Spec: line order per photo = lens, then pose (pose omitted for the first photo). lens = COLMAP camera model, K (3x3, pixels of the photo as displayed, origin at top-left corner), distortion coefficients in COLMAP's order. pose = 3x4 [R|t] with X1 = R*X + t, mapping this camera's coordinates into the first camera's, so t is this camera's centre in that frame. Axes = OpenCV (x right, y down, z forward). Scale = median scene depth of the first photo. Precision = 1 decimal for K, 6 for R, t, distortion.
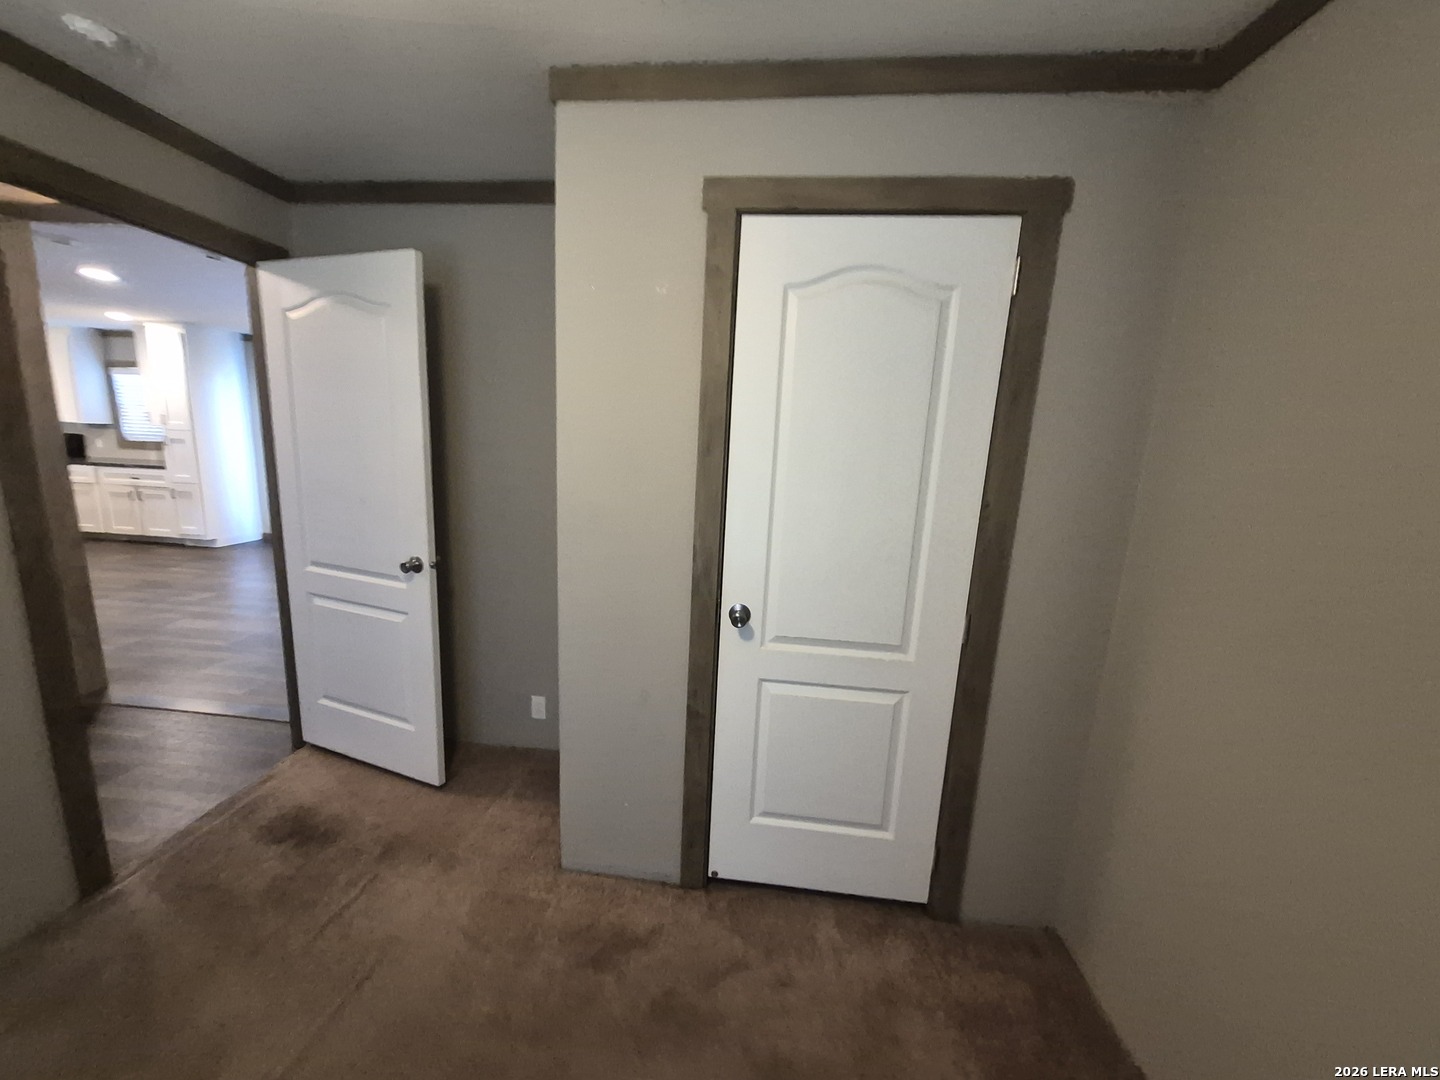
lens RADIAL K [[560.0, 0, 710.5], [0, 560.0, 539.2], [0, 0, 1]] dist [0.000726, -0.000212]
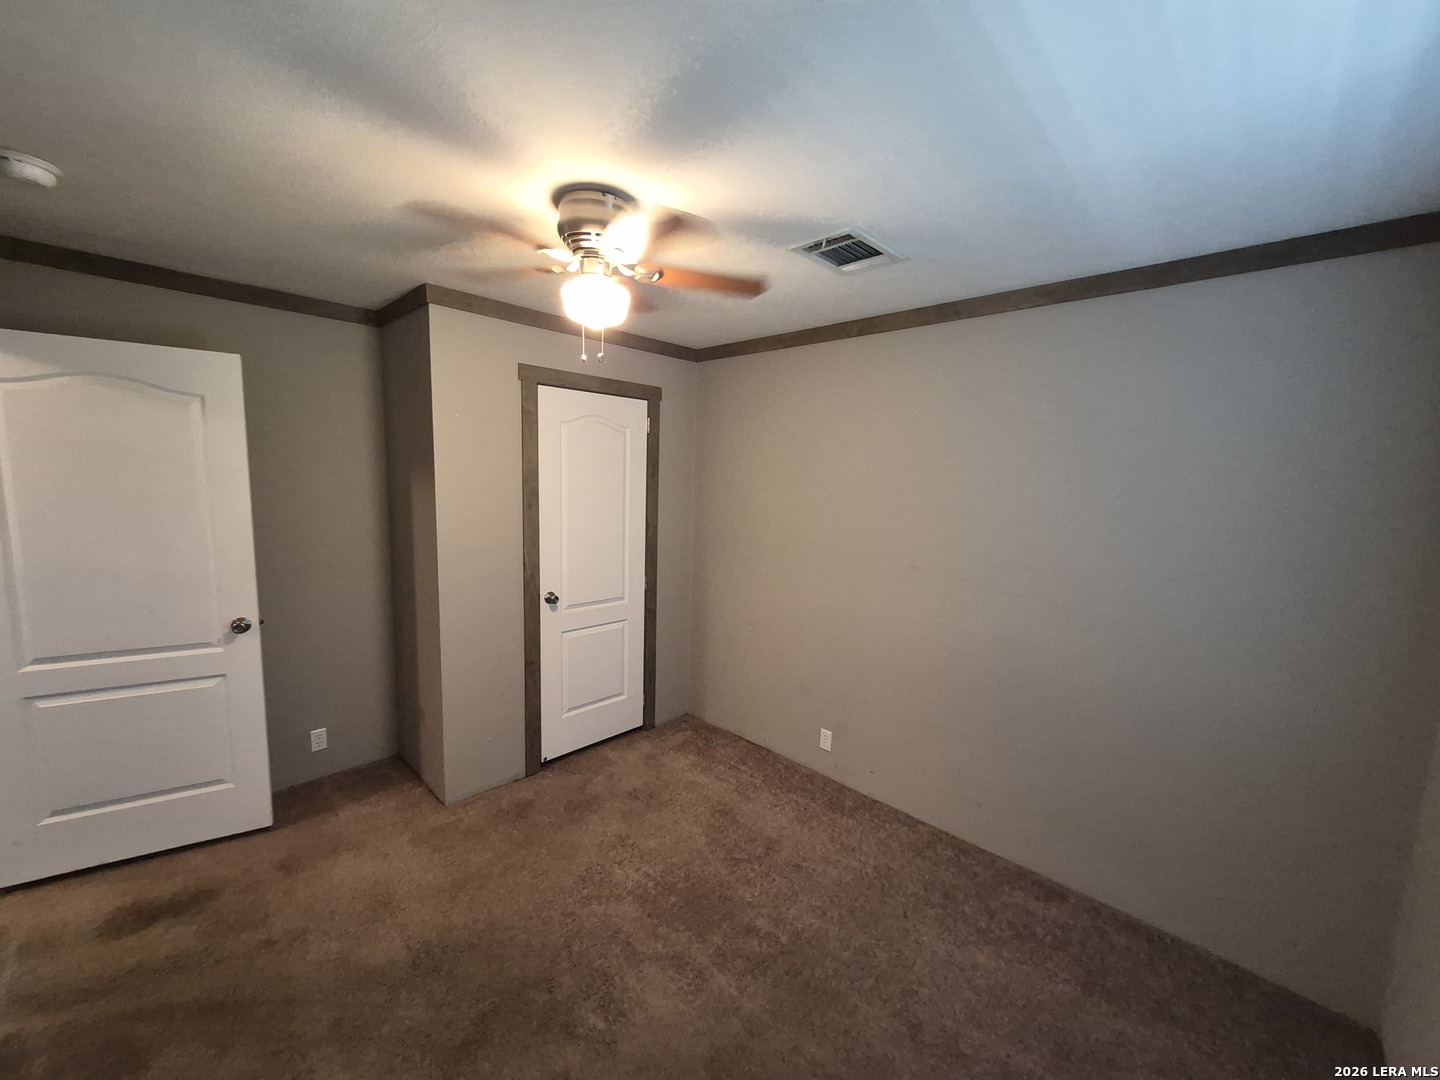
lens RADIAL K [[566.7, 0, 713.7], [0, 566.7, 541.0], [0, 0, 1]] dist [0.008217, -0.000352]
pose [[0.623875, -0.120438, 0.772188, -0.941092], [0.138641, 0.989439, 0.042310, -0.045698], [-0.769128, 0.080661, 0.633984, -0.526786]]
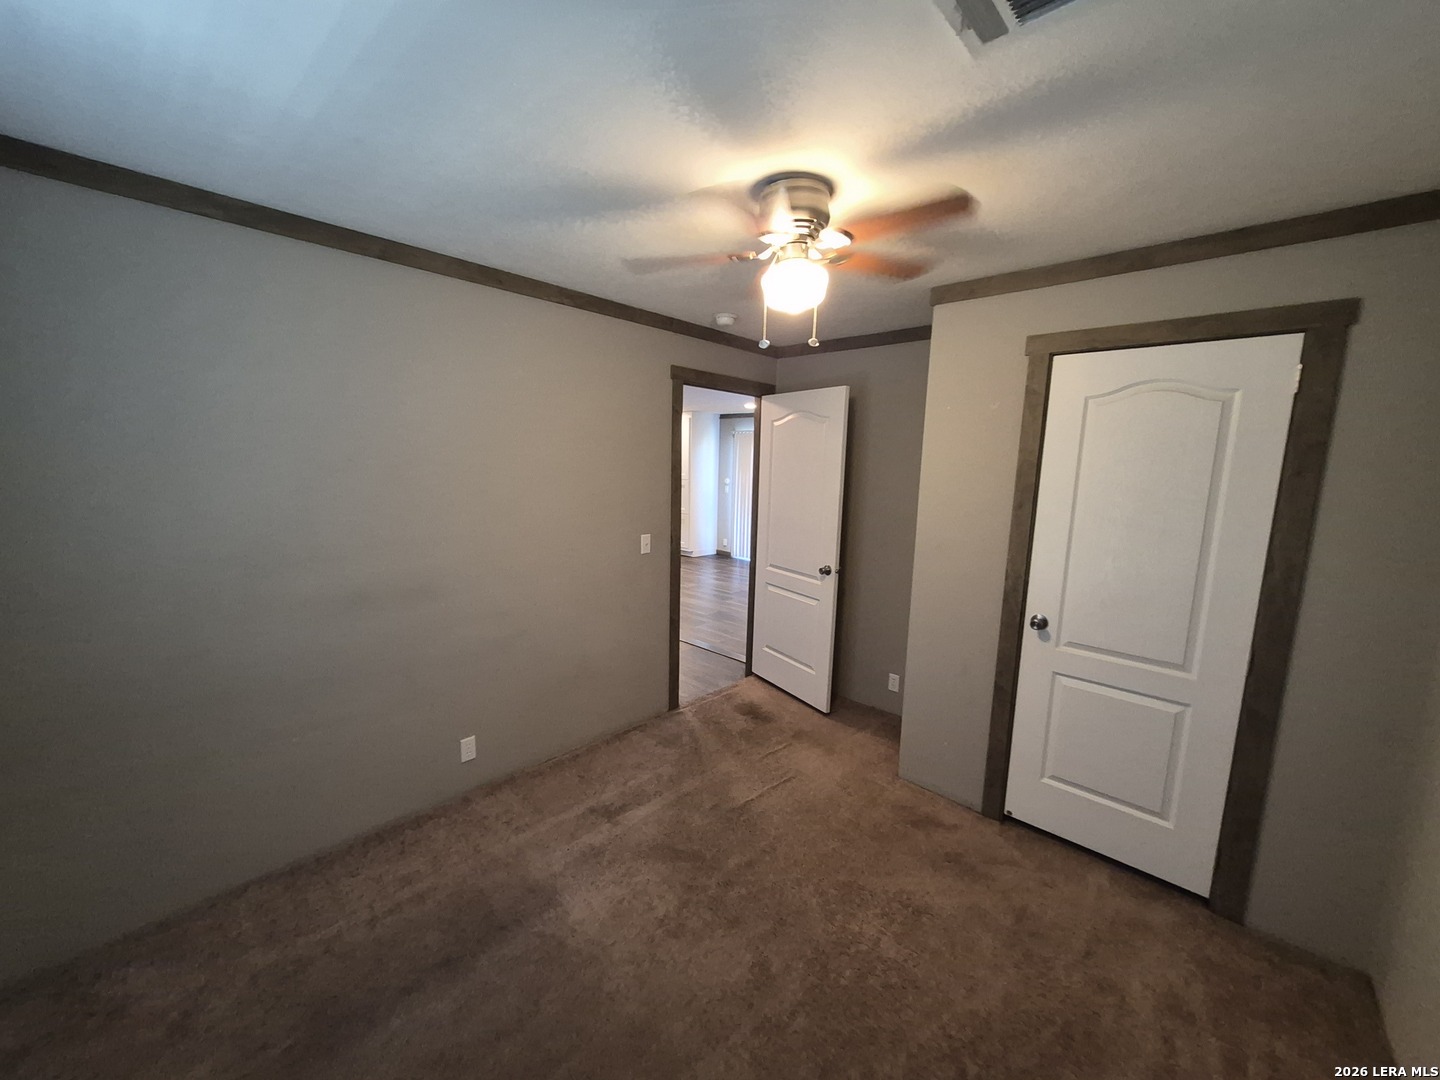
lens RADIAL K [[560.0, 0, 710.5], [0, 560.0, 539.2], [0, 0, 1]] dist [0.000726, -0.000212]
pose [[0.793717, 0.061258, -0.605194, 0.226410], [-0.107010, 0.993462, -0.039785, 0.068216], [0.598800, 0.096339, 0.795083, -0.619330]]
